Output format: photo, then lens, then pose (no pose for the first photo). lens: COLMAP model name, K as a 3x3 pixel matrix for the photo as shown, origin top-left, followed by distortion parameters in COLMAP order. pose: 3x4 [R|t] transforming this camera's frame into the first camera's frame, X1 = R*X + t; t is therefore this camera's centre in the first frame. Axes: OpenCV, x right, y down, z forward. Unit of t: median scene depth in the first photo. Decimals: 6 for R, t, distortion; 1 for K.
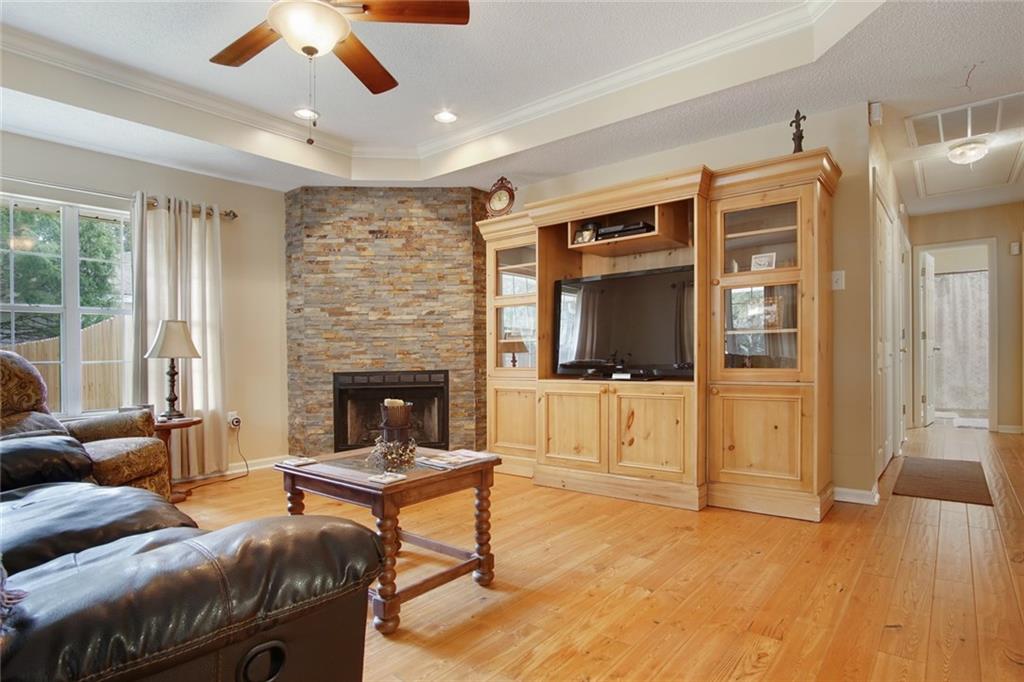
lens RADIAL K [[550.8, 0, 509.9], [0, 550.8, 357.5], [0, 0, 1]] dist [-0.000515, 0.000612]
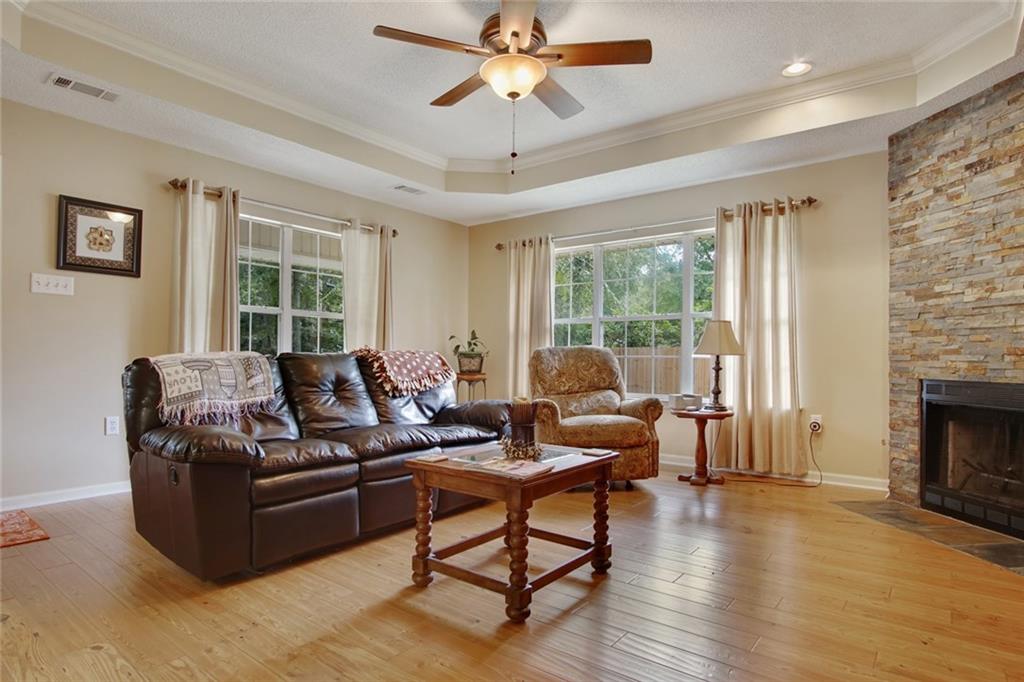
lens RADIAL K [[551.9, 0, 509.1], [0, 551.9, 352.7], [0, 0, 1]] dist [-0.017621, 0.000026]
pose [[0.046505, 0.011453, -0.998852, 0.369785], [-0.013782, 0.999846, 0.010823, -0.007353], [0.998823, 0.013263, 0.046656, 0.431022]]
